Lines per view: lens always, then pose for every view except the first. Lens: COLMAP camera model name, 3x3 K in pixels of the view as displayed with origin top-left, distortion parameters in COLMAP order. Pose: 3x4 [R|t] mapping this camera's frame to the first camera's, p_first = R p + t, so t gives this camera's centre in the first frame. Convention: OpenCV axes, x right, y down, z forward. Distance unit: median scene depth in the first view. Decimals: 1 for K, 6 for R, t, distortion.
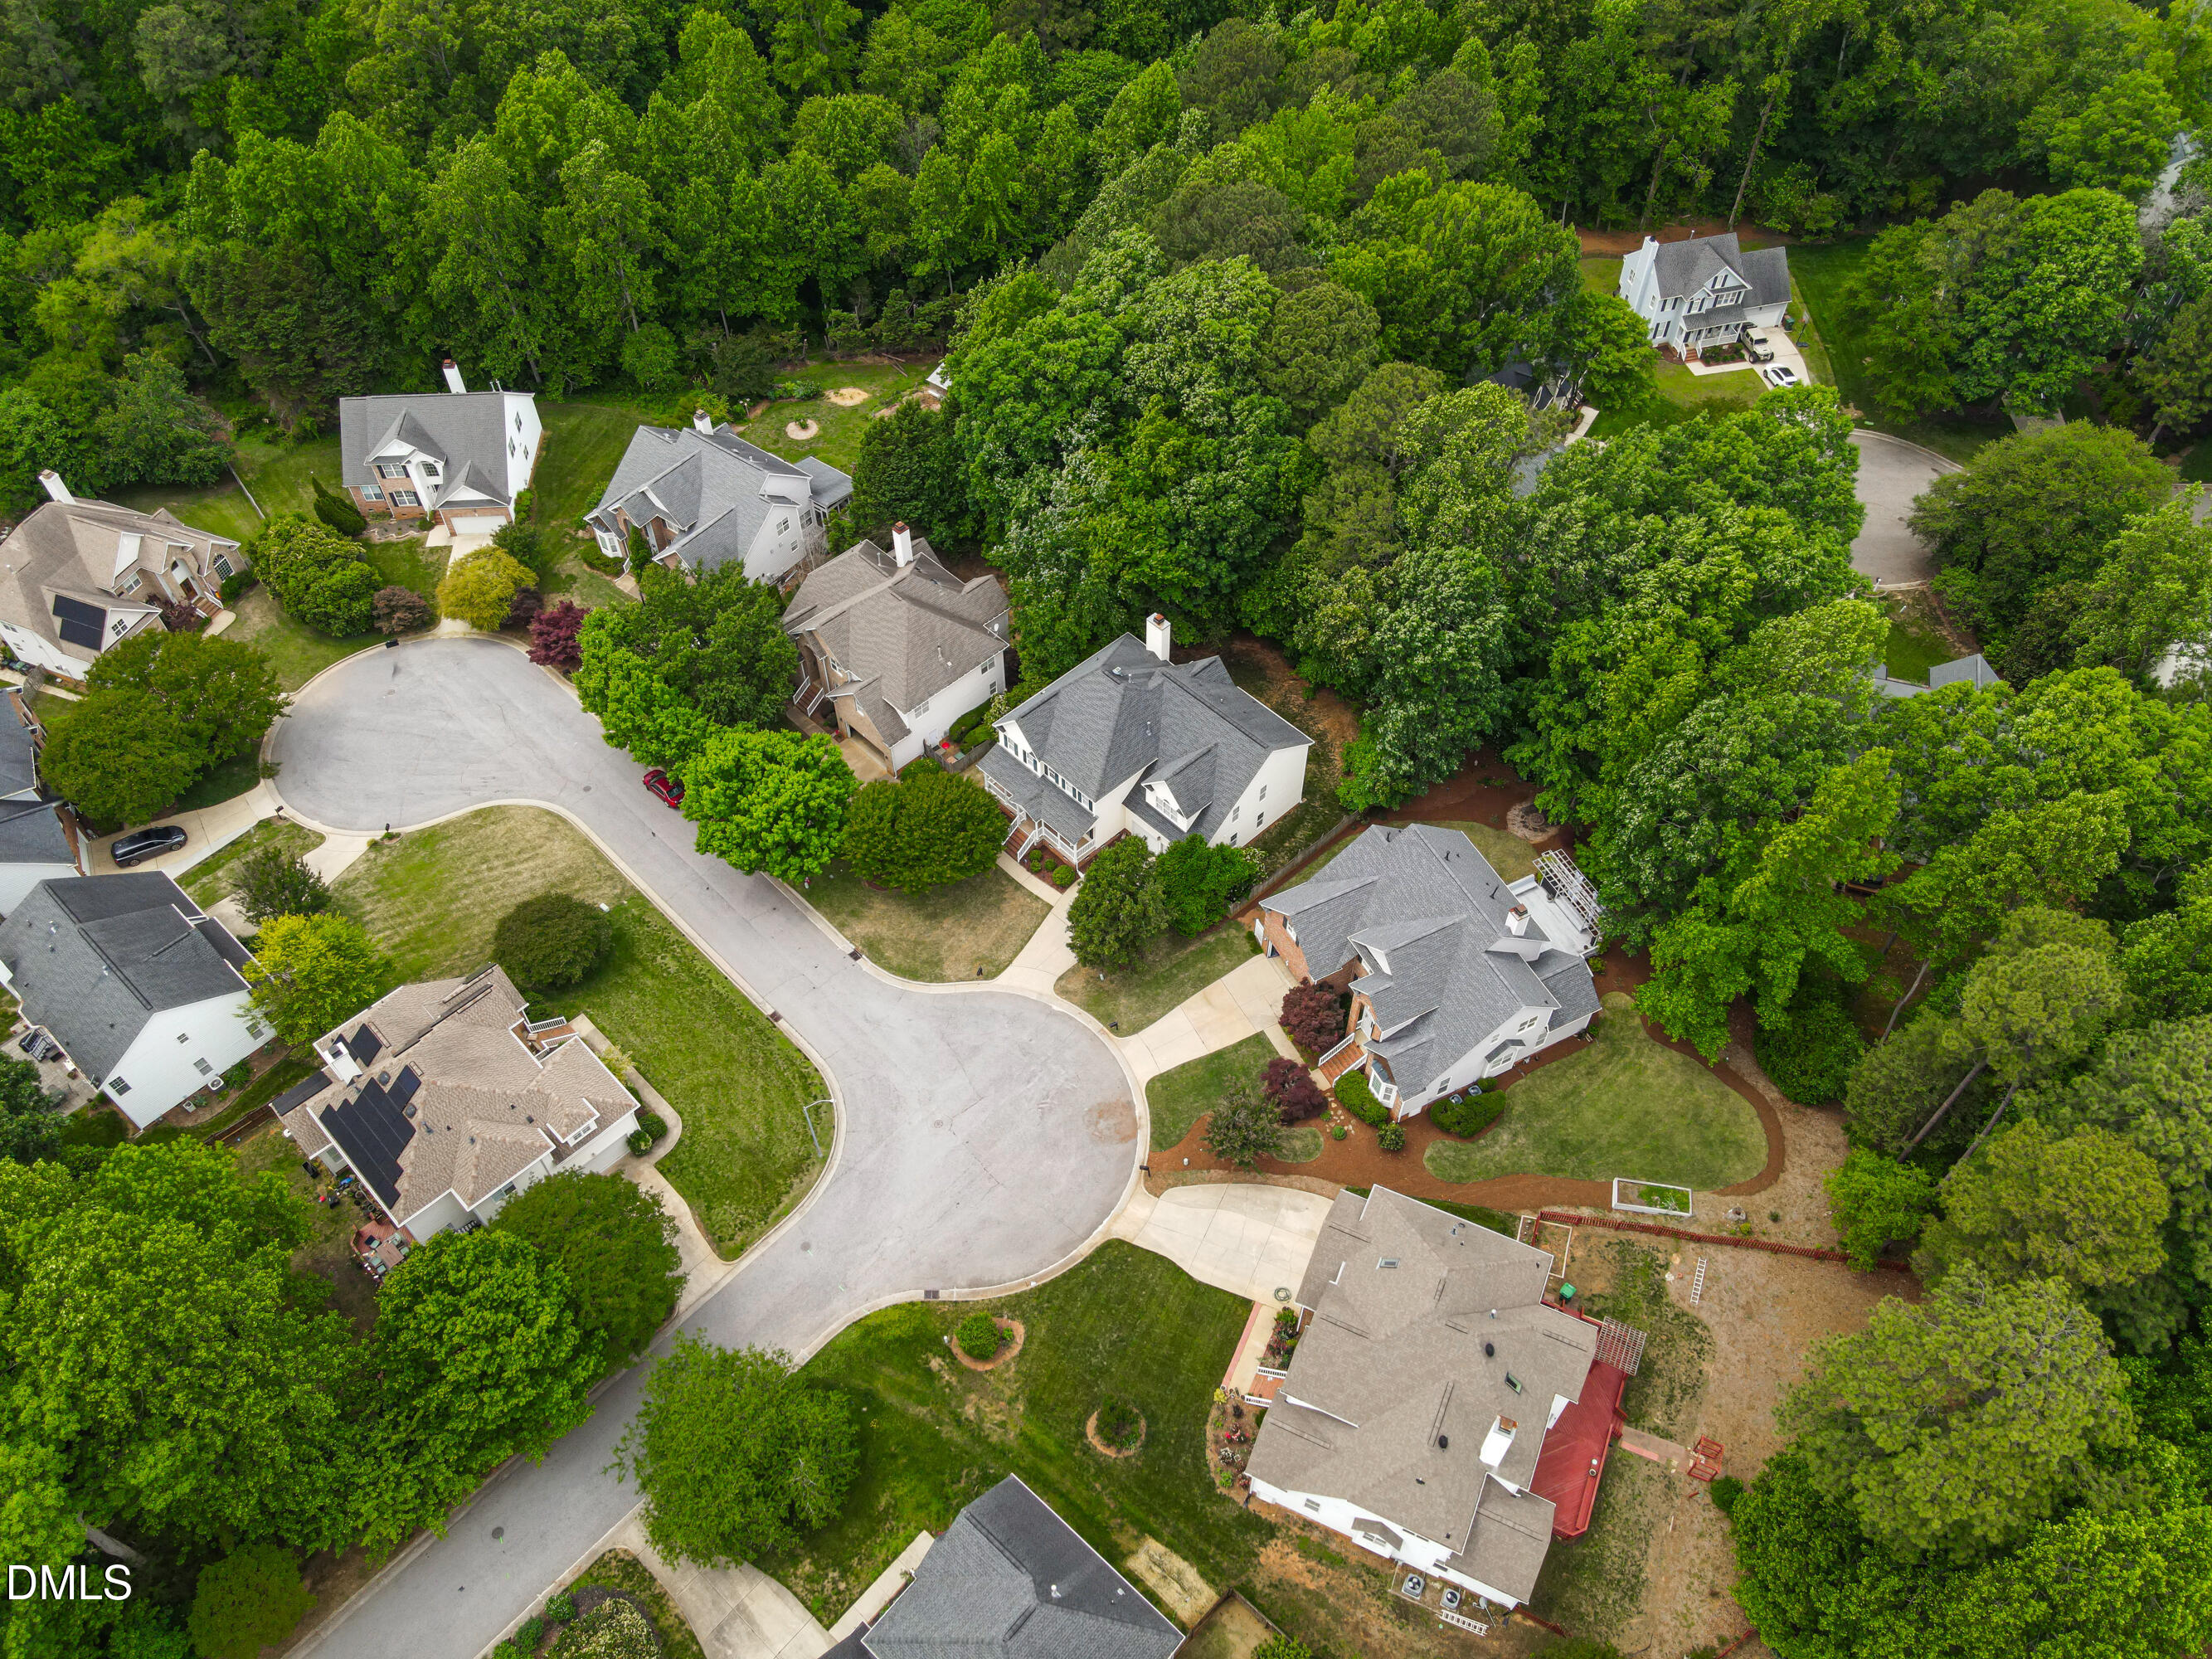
lens RADIAL K [[1637.1, 0, 1106.0], [0, 1637.1, 829.5], [0, 0, 1]] dist [0.020046, 0.005798]
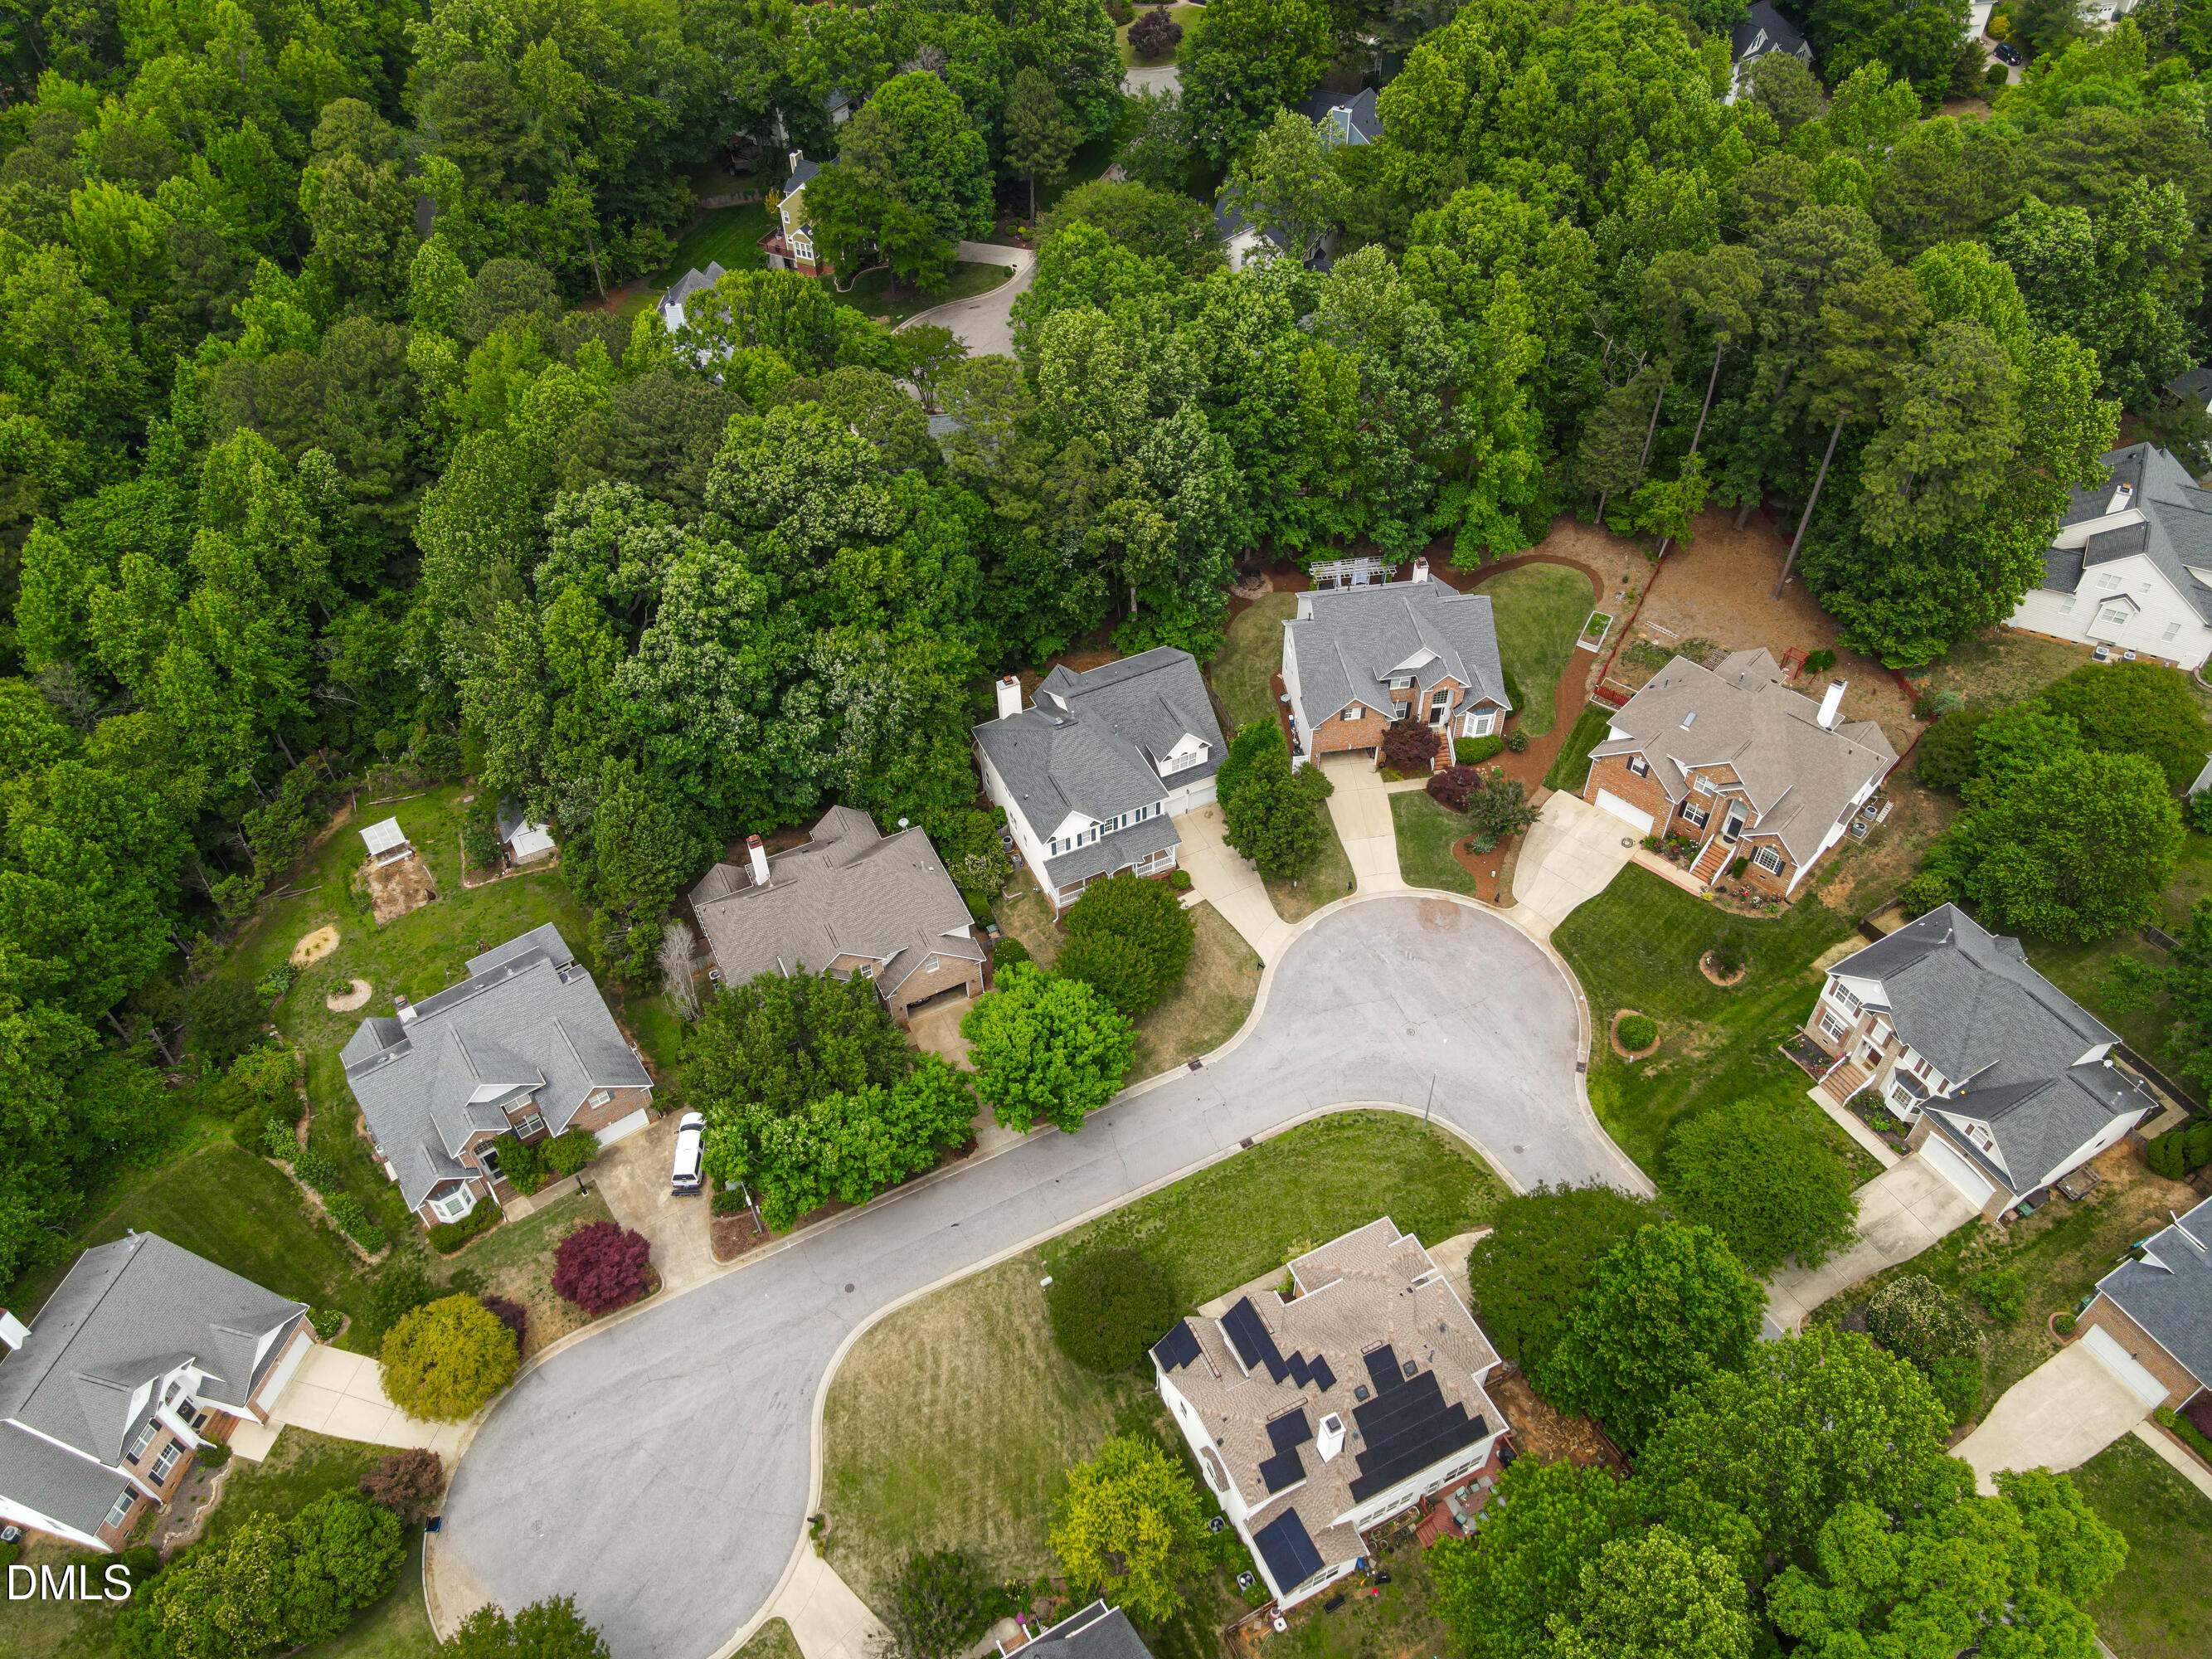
lens RADIAL K [[1599.1, 0, 1154.3], [0, 1599.1, 833.0], [0, 0, 1]] dist [0.025710, 0.000625]
pose [[0.311929, -0.703140, 0.638979, -0.674746], [0.748351, 0.596191, 0.290735, -0.304626], [-0.585381, 0.387492, 0.712165, 0.268253]]
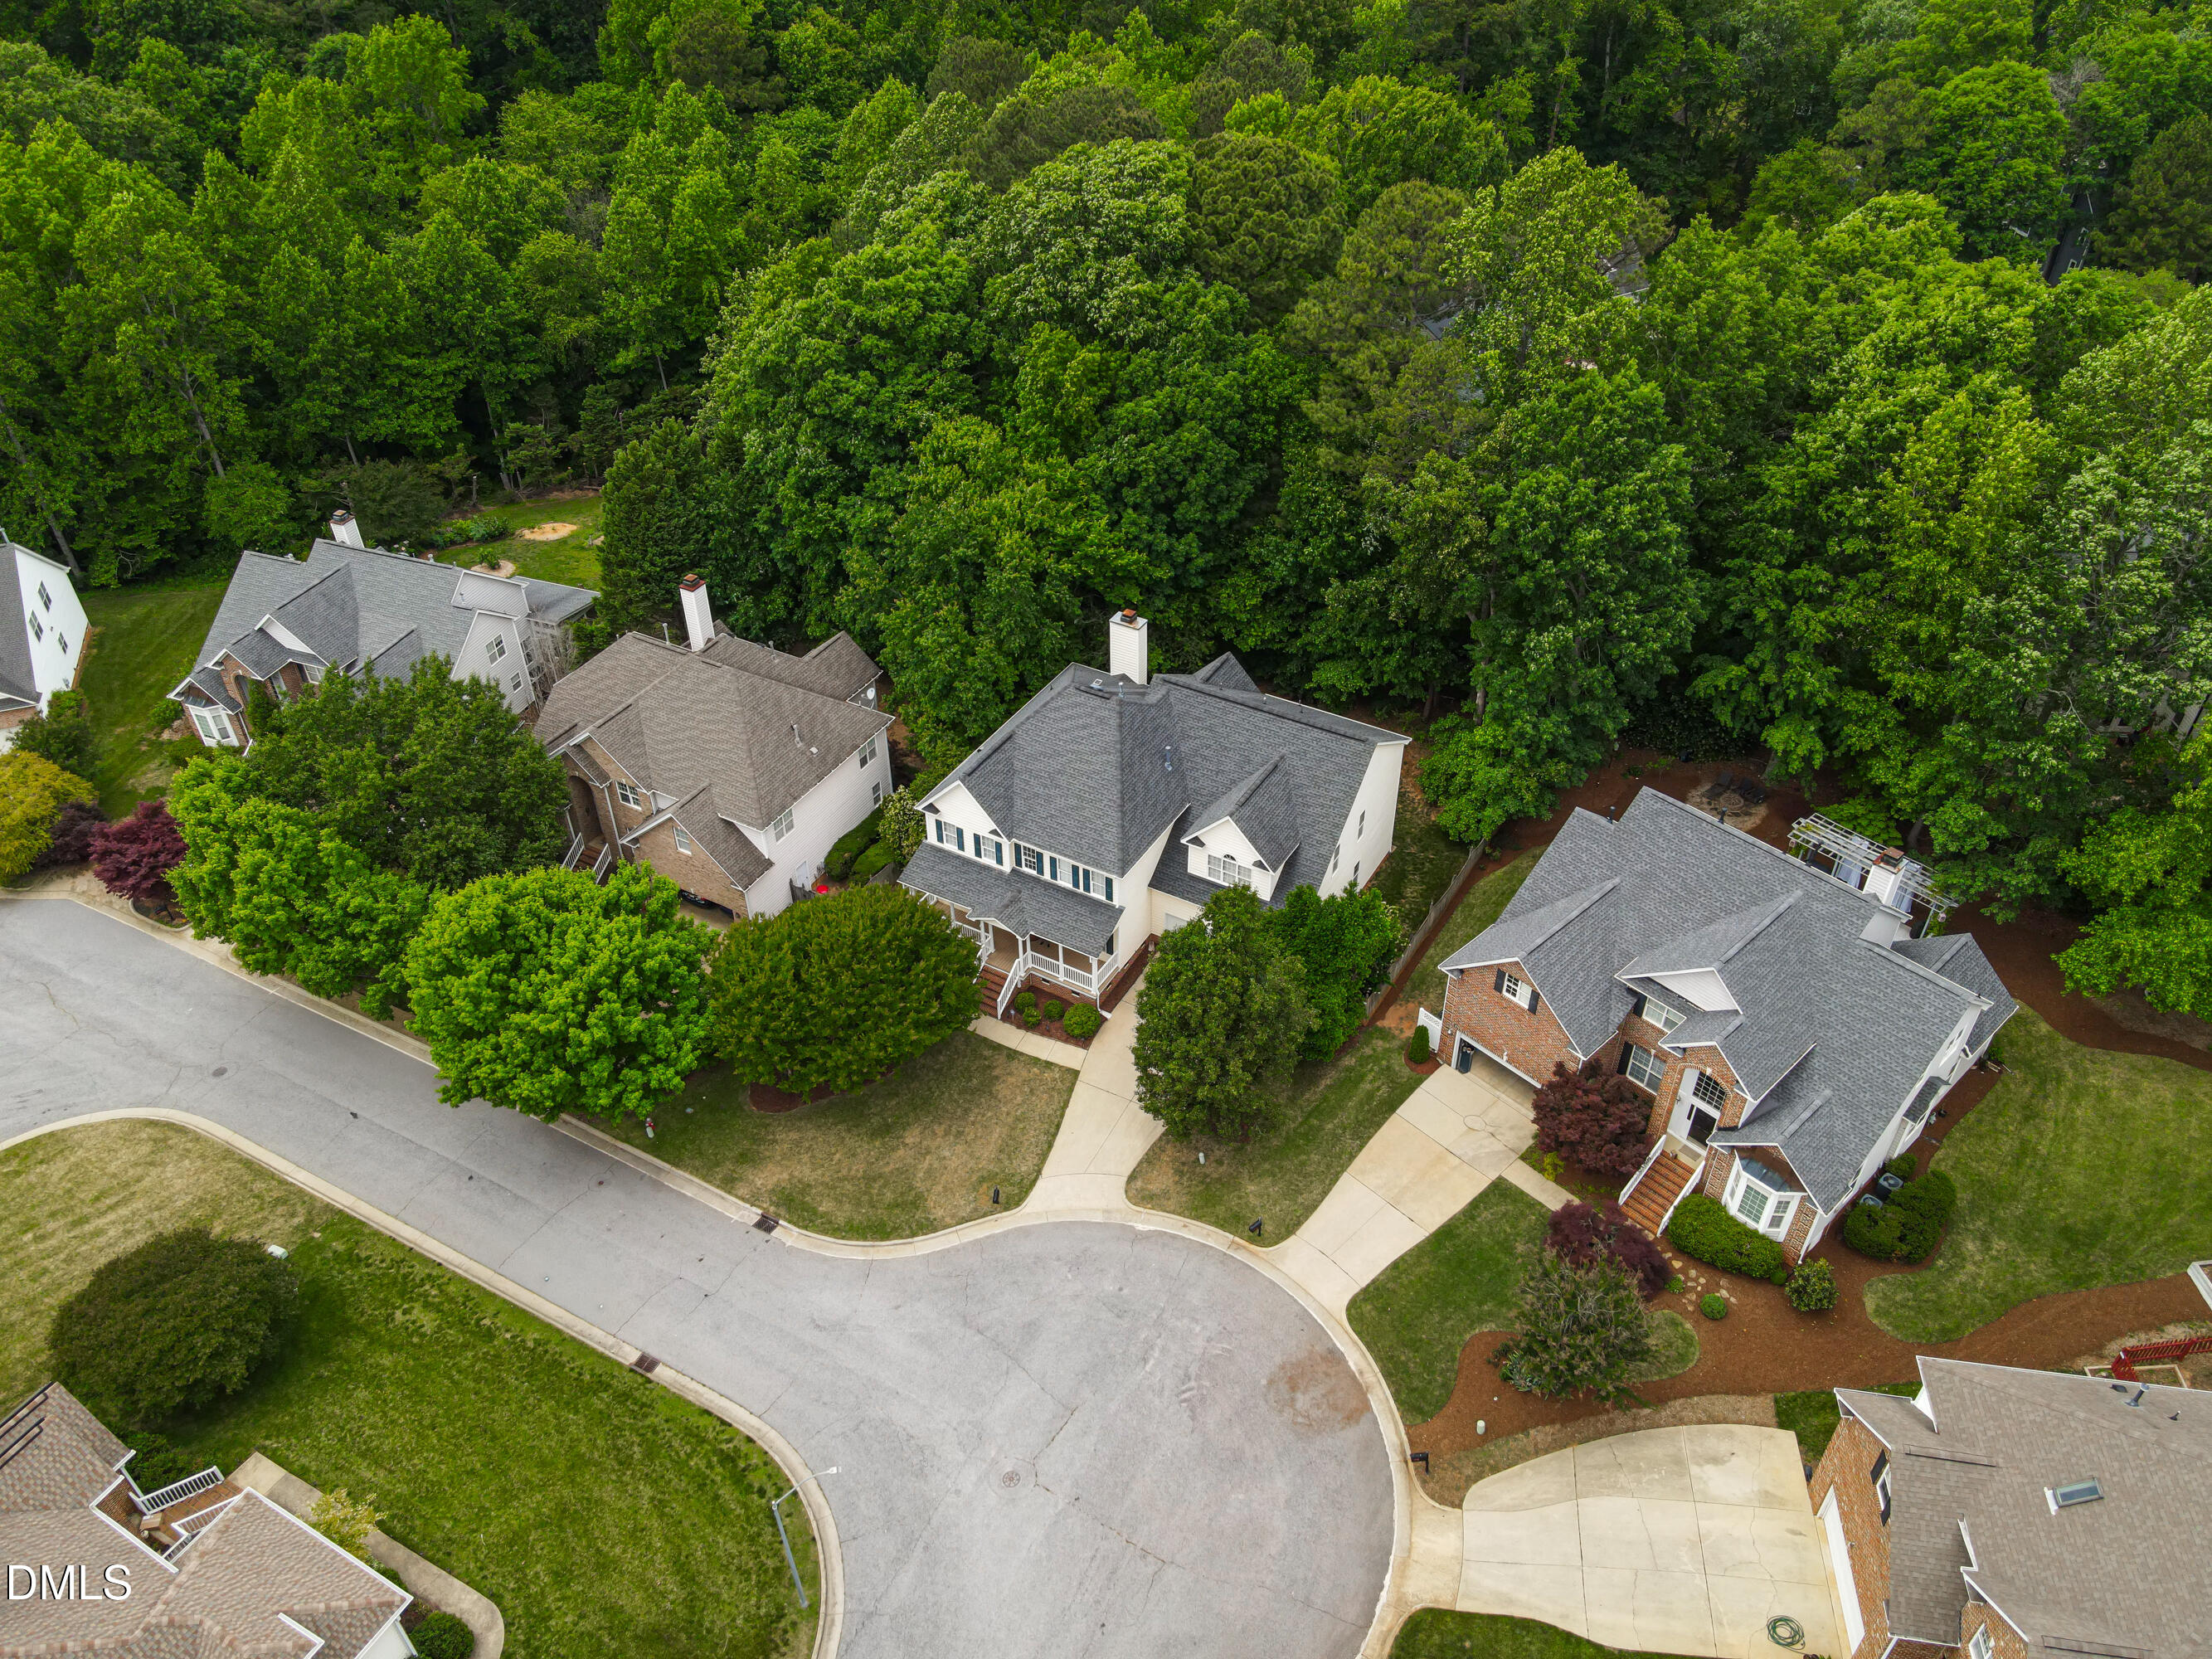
lens RADIAL K [[1637.1, 0, 1106.0], [0, 1637.1, 829.5], [0, 0, 1]] dist [0.020046, 0.005798]
pose [[0.960982, -0.178071, 0.211672, -0.134682], [0.220330, 0.955421, -0.196535, 0.083000], [-0.167238, 0.235504, 0.957376, 0.404126]]
